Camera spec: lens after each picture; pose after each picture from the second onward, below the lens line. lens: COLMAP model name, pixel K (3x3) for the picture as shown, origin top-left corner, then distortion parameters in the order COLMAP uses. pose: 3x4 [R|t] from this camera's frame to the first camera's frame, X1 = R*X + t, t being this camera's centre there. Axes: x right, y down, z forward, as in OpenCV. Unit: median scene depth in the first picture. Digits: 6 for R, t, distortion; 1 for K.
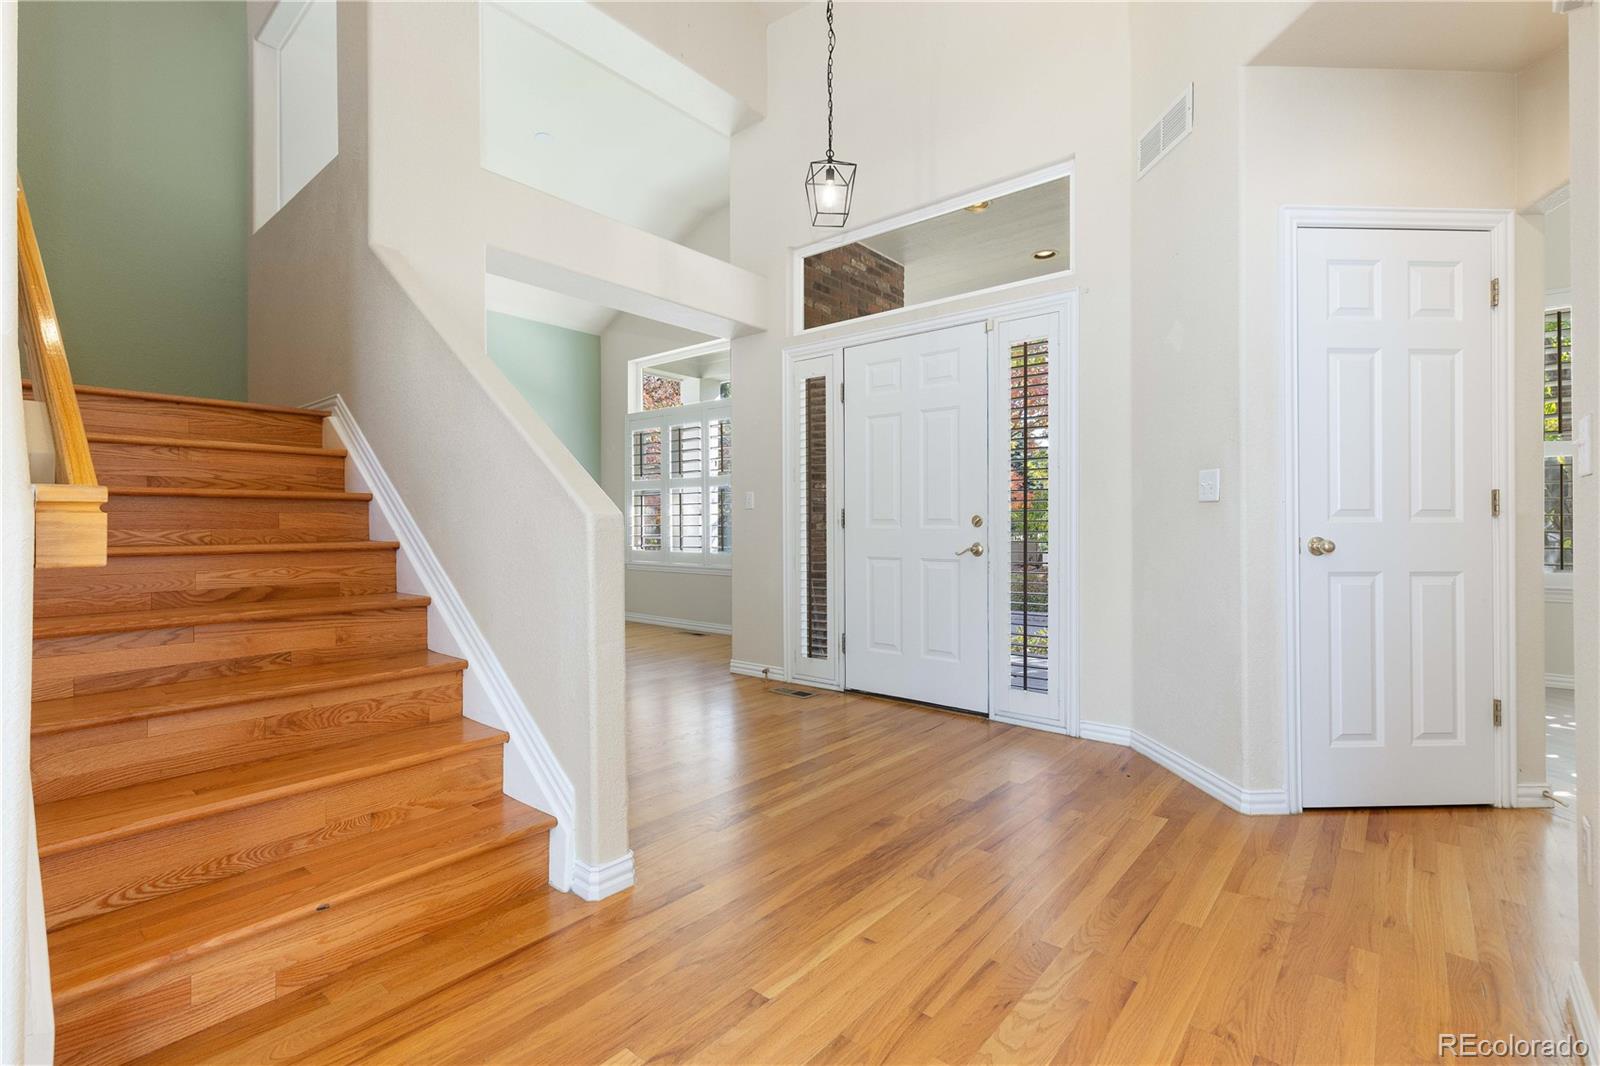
lens RADIAL K [[727.0, 0, 791.9], [0, 727.0, 534.7], [0, 0, 1]] dist [0.013480, 0.000035]
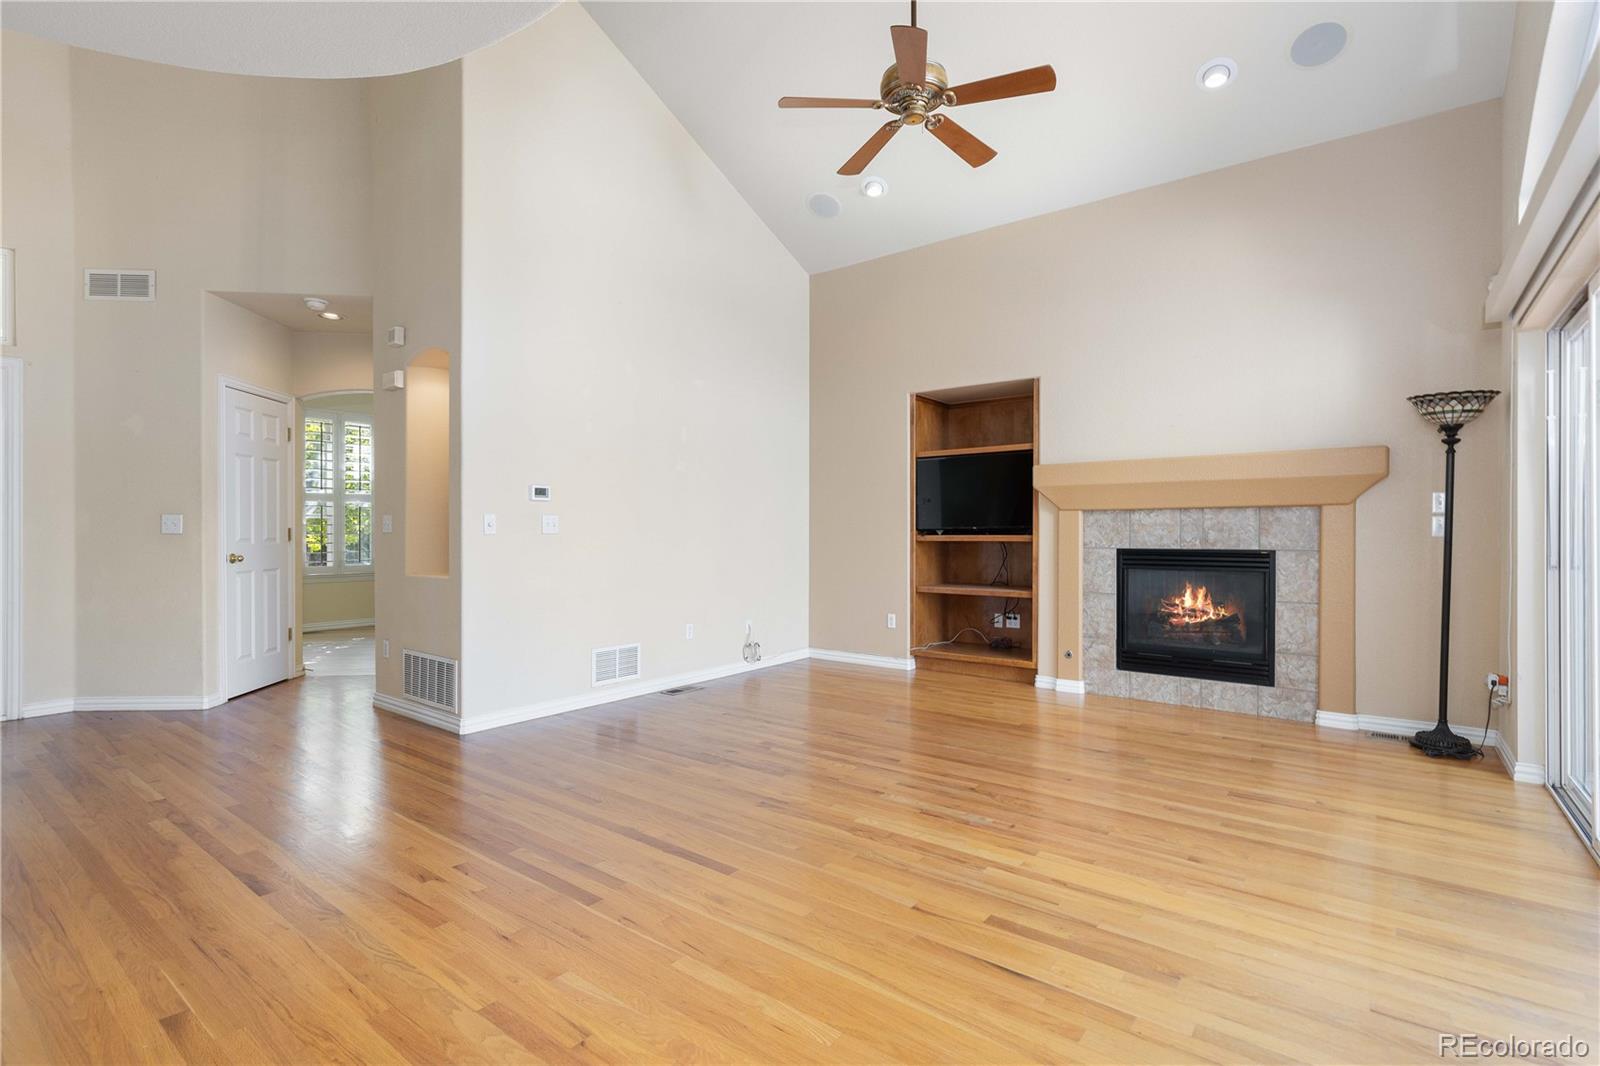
lens RADIAL K [[746.6, 0, 815.7], [0, 746.6, 534.4], [0, 0, 1]] dist [-0.001841, -0.000214]
pose [[-0.065227, -0.001079, 0.997870, -0.456337], [0.011524, 0.999932, 0.001835, -0.011057], [-0.997804, 0.011619, -0.065210, -0.129989]]
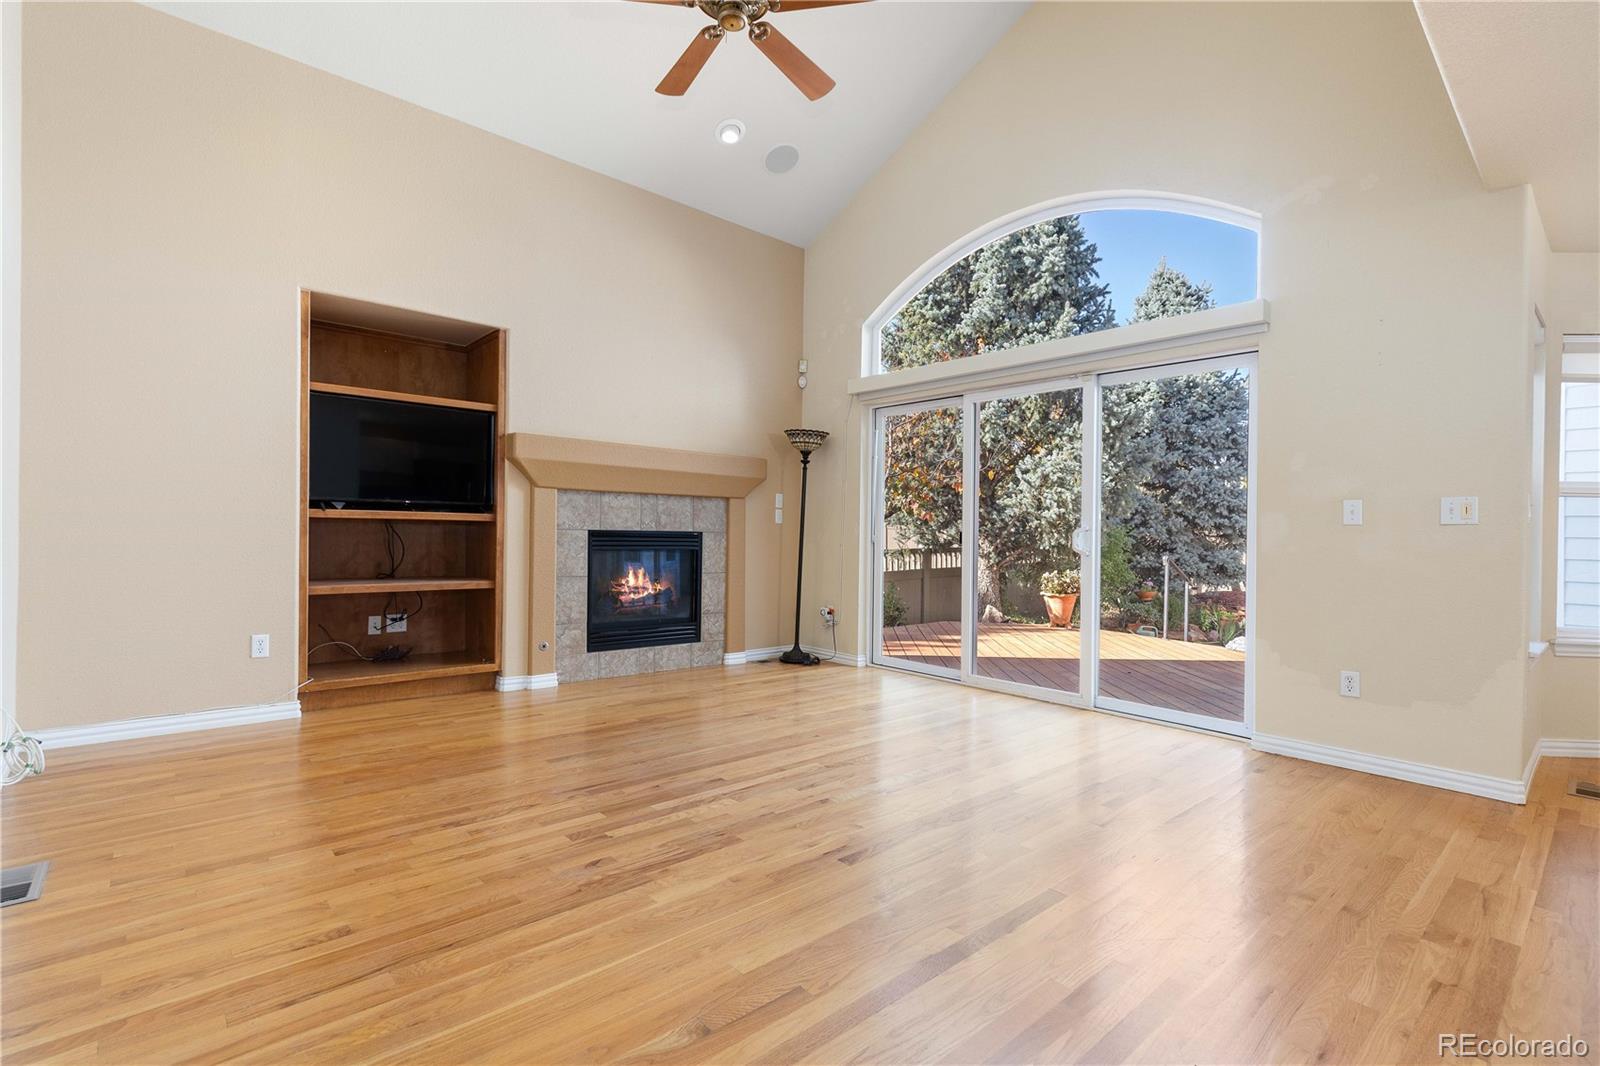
lens RADIAL K [[727.0, 0, 791.9], [0, 727.0, 534.7], [0, 0, 1]] dist [0.013480, 0.000035]
pose [[-0.989668, -0.020524, 0.141898, -0.051133], [-0.018549, 0.999712, 0.015223, -0.002511], [-0.142170, 0.012433, -0.989764, 0.187257]]
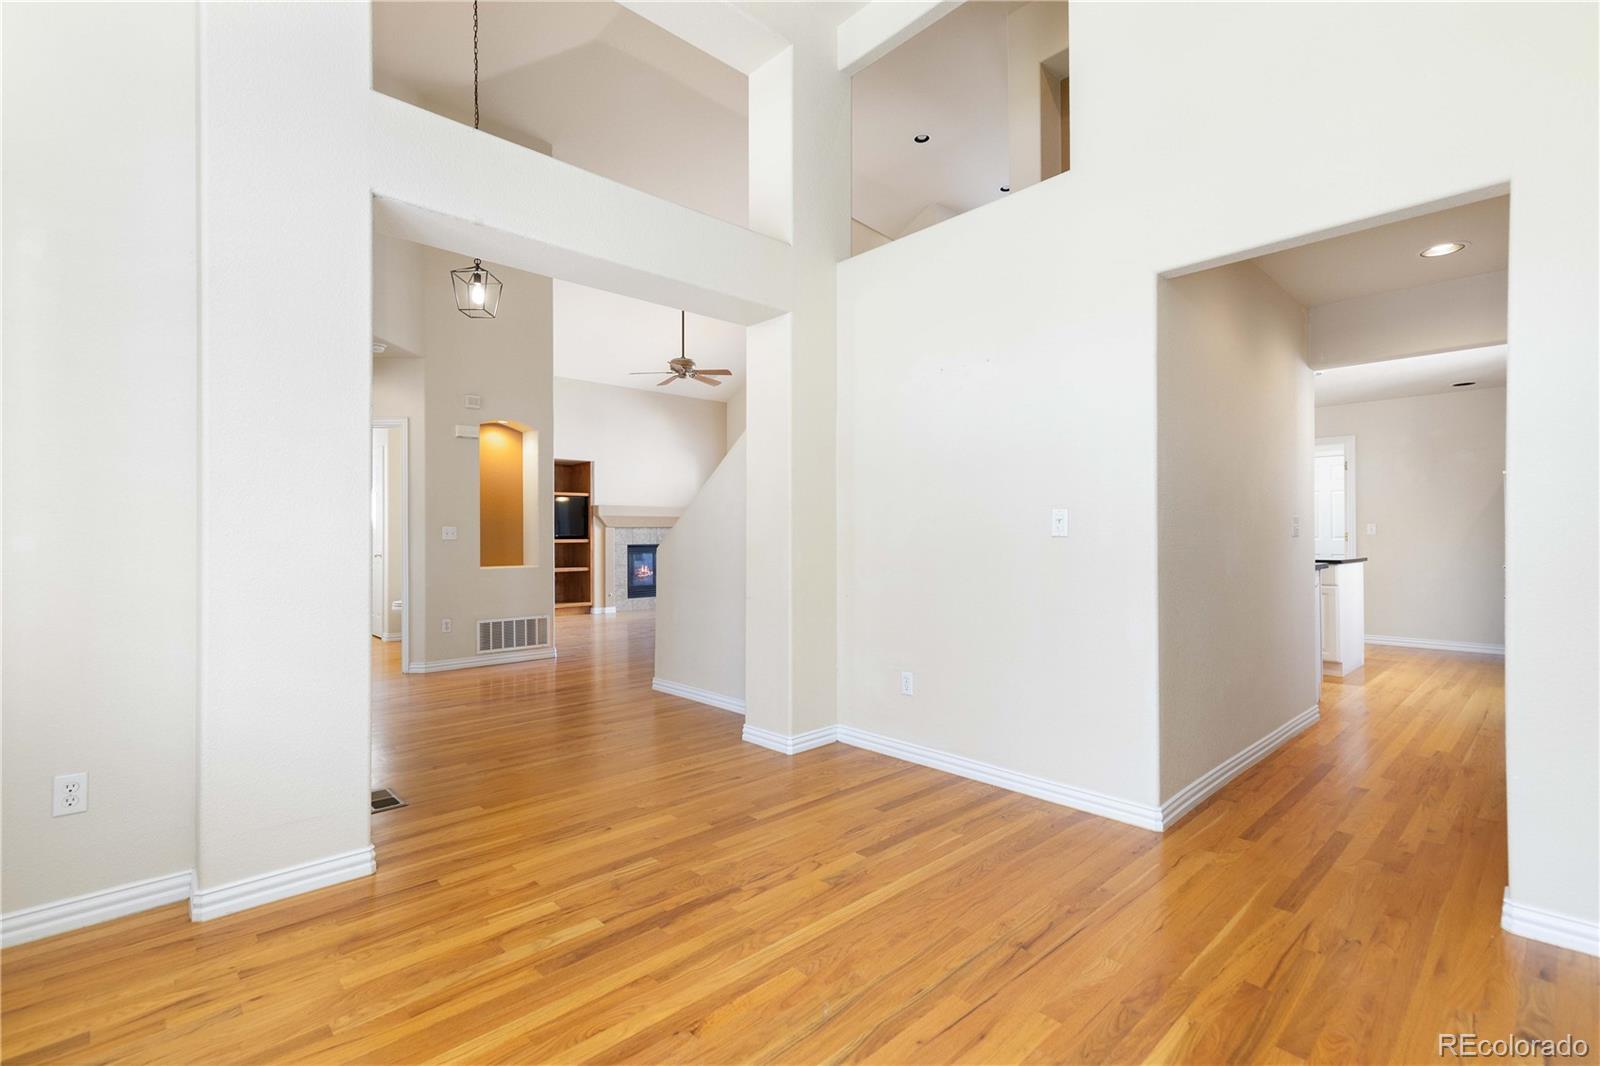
lens RADIAL K [[727.0, 0, 791.9], [0, 727.0, 534.7], [0, 0, 1]] dist [0.013480, 0.000035]
pose [[-0.993064, 0.005524, 0.117445, -0.295023], [0.006934, 0.999909, 0.011599, -0.029553], [-0.117370, 0.012333, -0.993012, 1.034379]]
